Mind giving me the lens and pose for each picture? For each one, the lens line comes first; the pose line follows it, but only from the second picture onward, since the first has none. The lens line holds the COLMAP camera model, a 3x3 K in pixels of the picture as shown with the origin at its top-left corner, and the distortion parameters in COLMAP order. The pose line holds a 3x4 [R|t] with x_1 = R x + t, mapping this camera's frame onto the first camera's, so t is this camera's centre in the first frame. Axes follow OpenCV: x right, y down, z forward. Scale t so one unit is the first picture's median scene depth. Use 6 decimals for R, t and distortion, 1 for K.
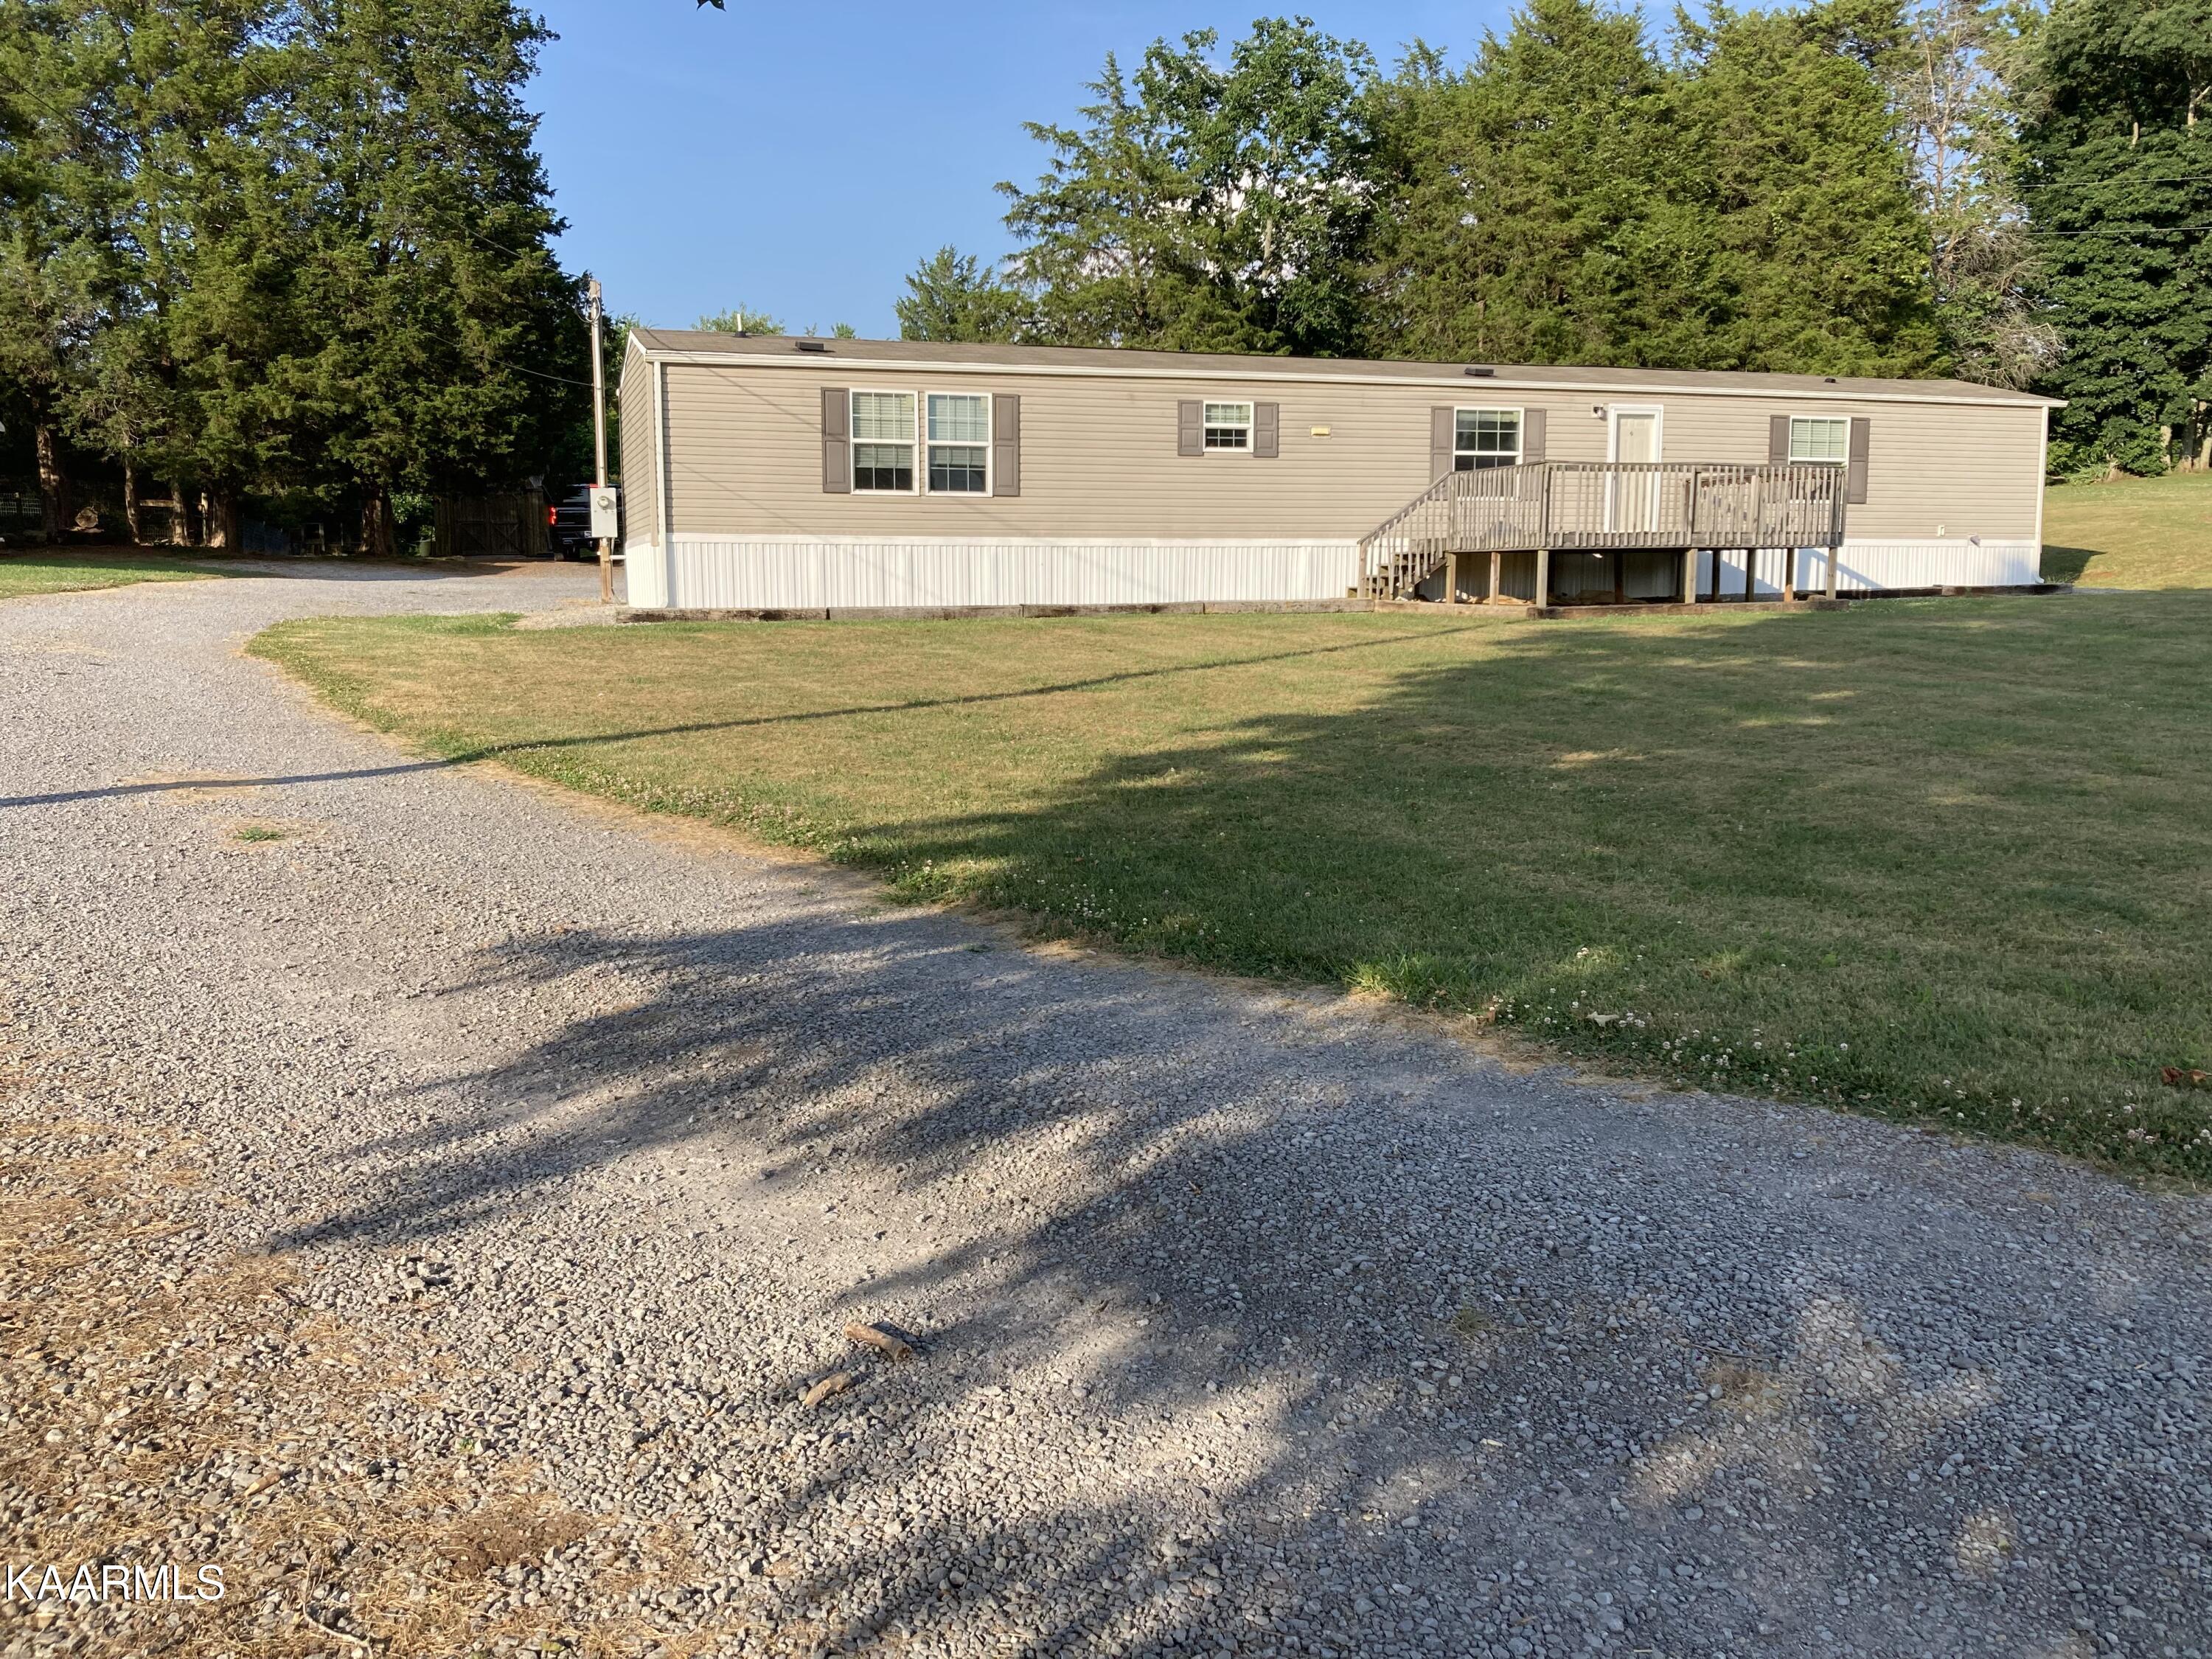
lens RADIAL K [[1811.6, 0, 1112.1], [0, 1811.6, 828.2], [0, 0, 1]] dist [0.032755, -0.027618]
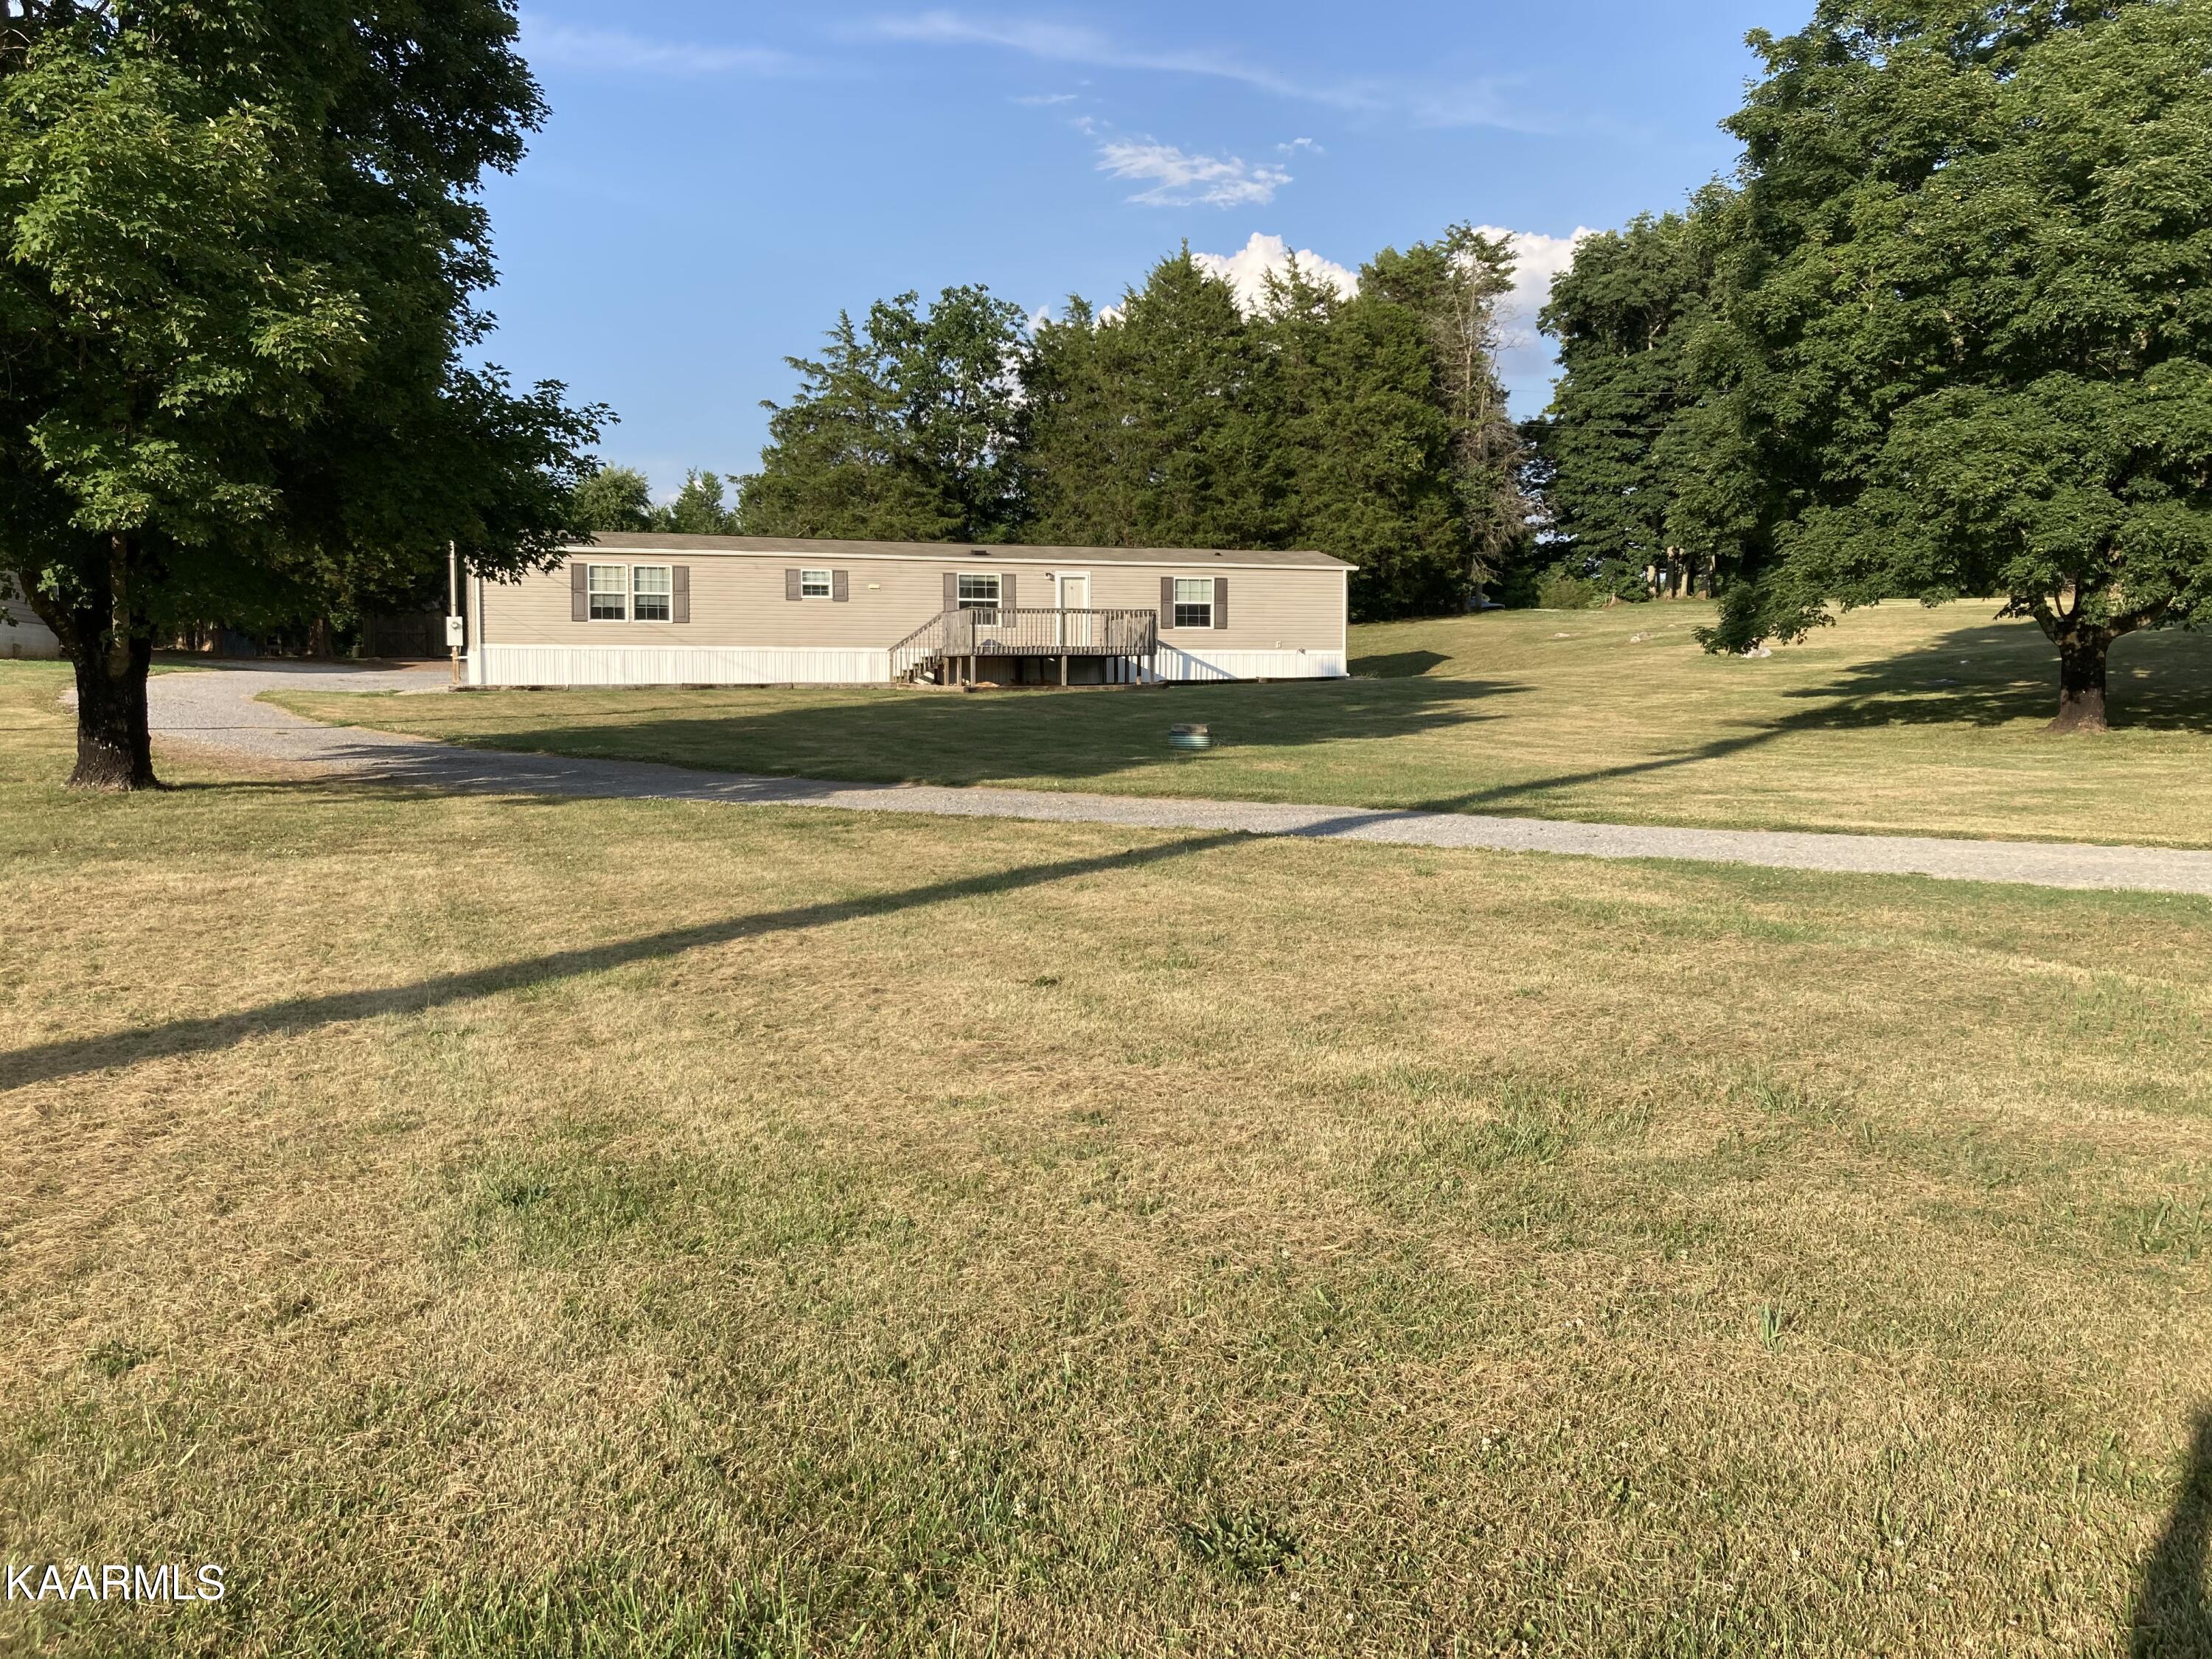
lens RADIAL K [[1802.7, 0, 1085.9], [0, 1802.7, 822.5], [0, 0, 1]] dist [0.142868, -0.432404]
pose [[0.999857, 0.000156, 0.016908, 0.177502], [0.000861, 0.998190, -0.060129, 0.067784], [-0.016887, 0.060135, 0.998047, -0.439065]]
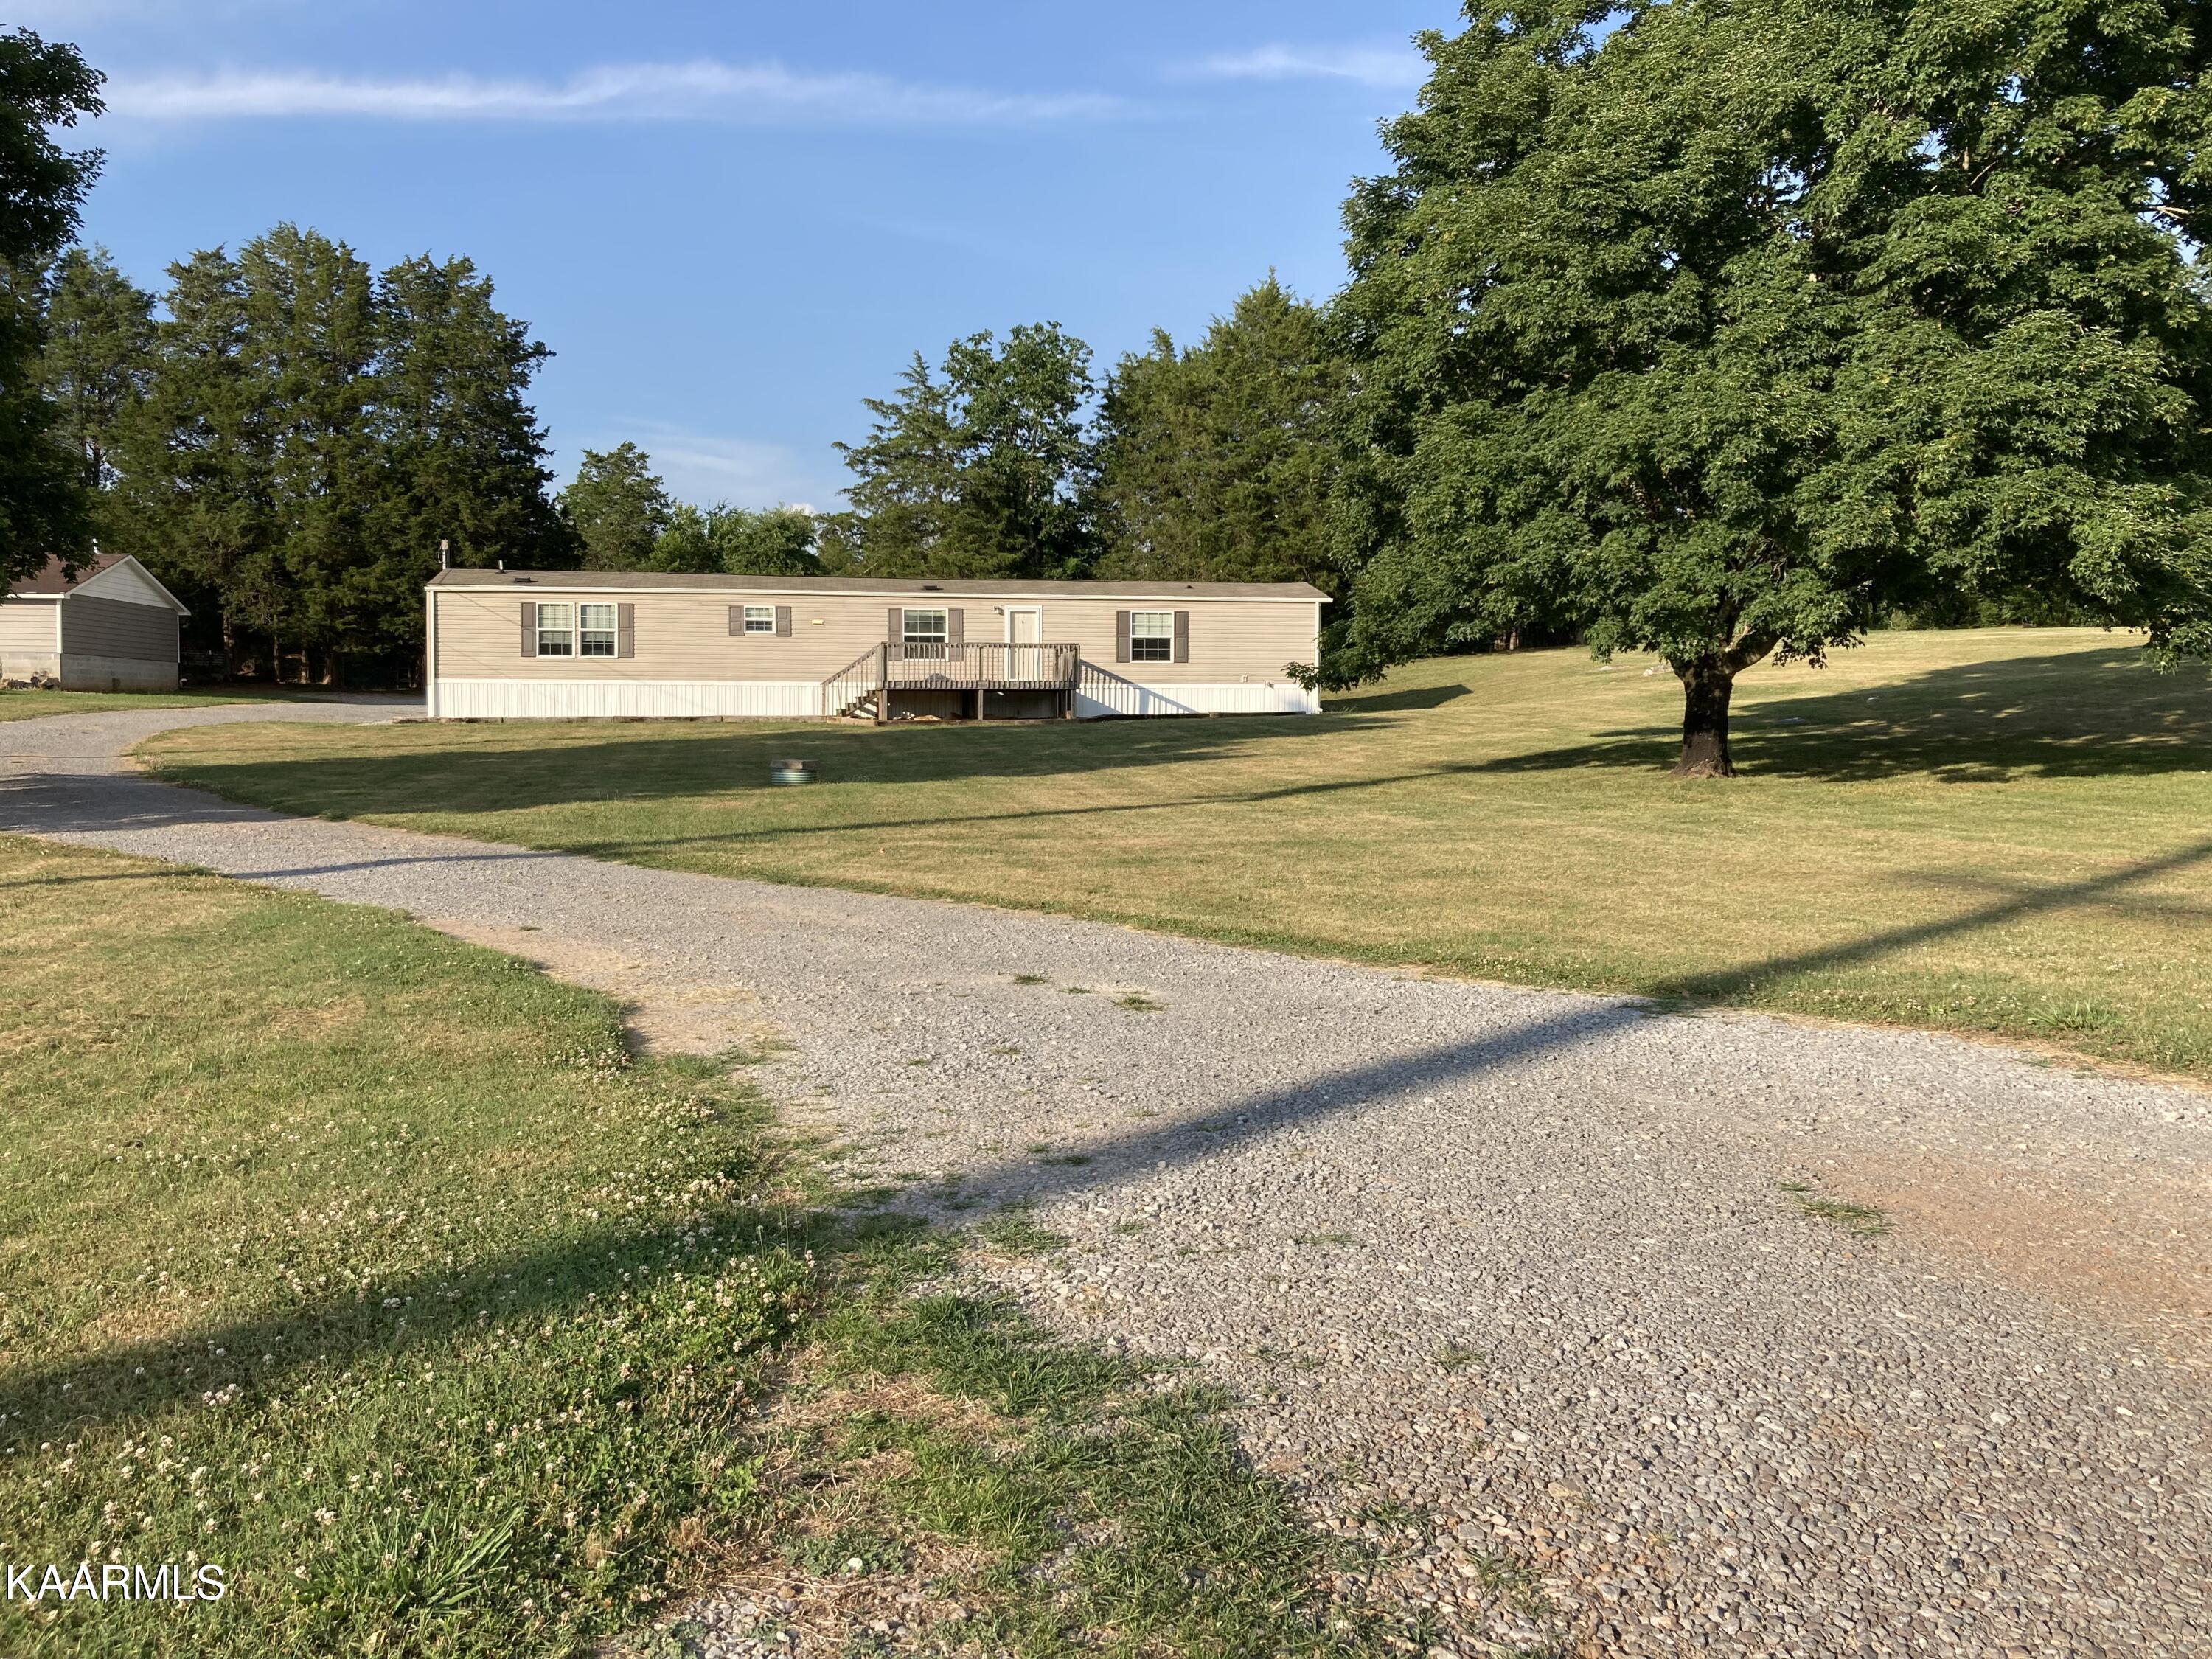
lens RADIAL K [[1812.8, 0, 1096.0], [0, 1812.8, 832.1], [0, 0, 1]] dist [0.047059, -0.033309]
pose [[0.986126, 0.016258, -0.165201, 0.416908], [-0.028193, 0.997138, -0.070155, 0.062318], [0.163588, 0.073839, 0.983762, -0.416308]]
